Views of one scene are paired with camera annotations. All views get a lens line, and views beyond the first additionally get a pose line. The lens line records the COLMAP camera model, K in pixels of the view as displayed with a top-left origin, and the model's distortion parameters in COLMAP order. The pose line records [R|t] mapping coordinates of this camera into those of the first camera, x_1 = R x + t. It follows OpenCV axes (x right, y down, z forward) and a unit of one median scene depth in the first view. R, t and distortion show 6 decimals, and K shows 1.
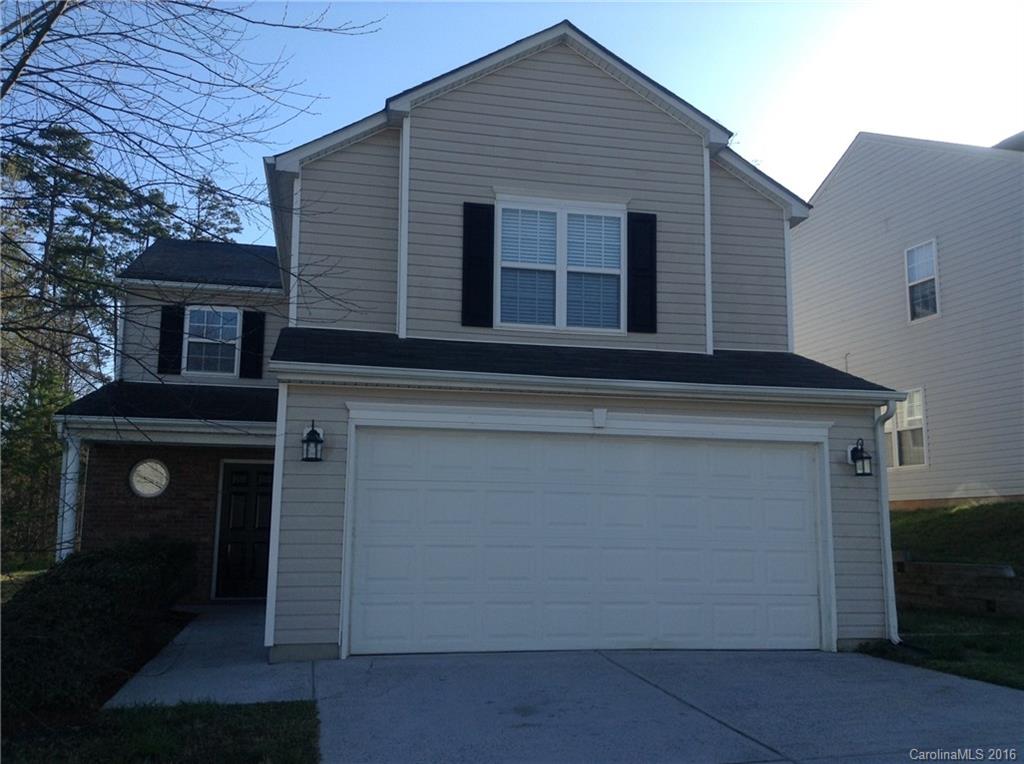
lens RADIAL K [[952.4, 0, 510.2], [0, 952.4, 398.7], [0, 0, 1]] dist [0.178154, -0.427700]
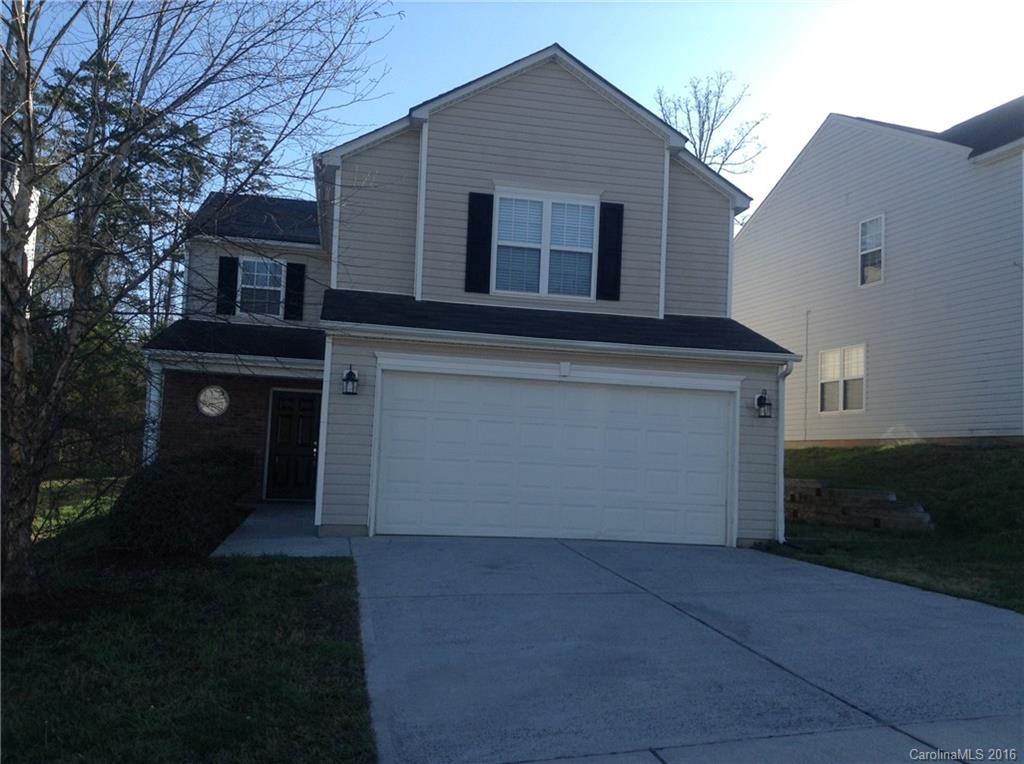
lens RADIAL K [[956.4, 0, 511.3], [0, 956.4, 416.3], [0, 0, 1]] dist [0.172680, -0.434773]
pose [[0.999302, 0.032210, -0.018898, 0.039610], [-0.030375, 0.995439, 0.090430, -0.027387], [0.021724, -0.089793, 0.995724, -0.283413]]
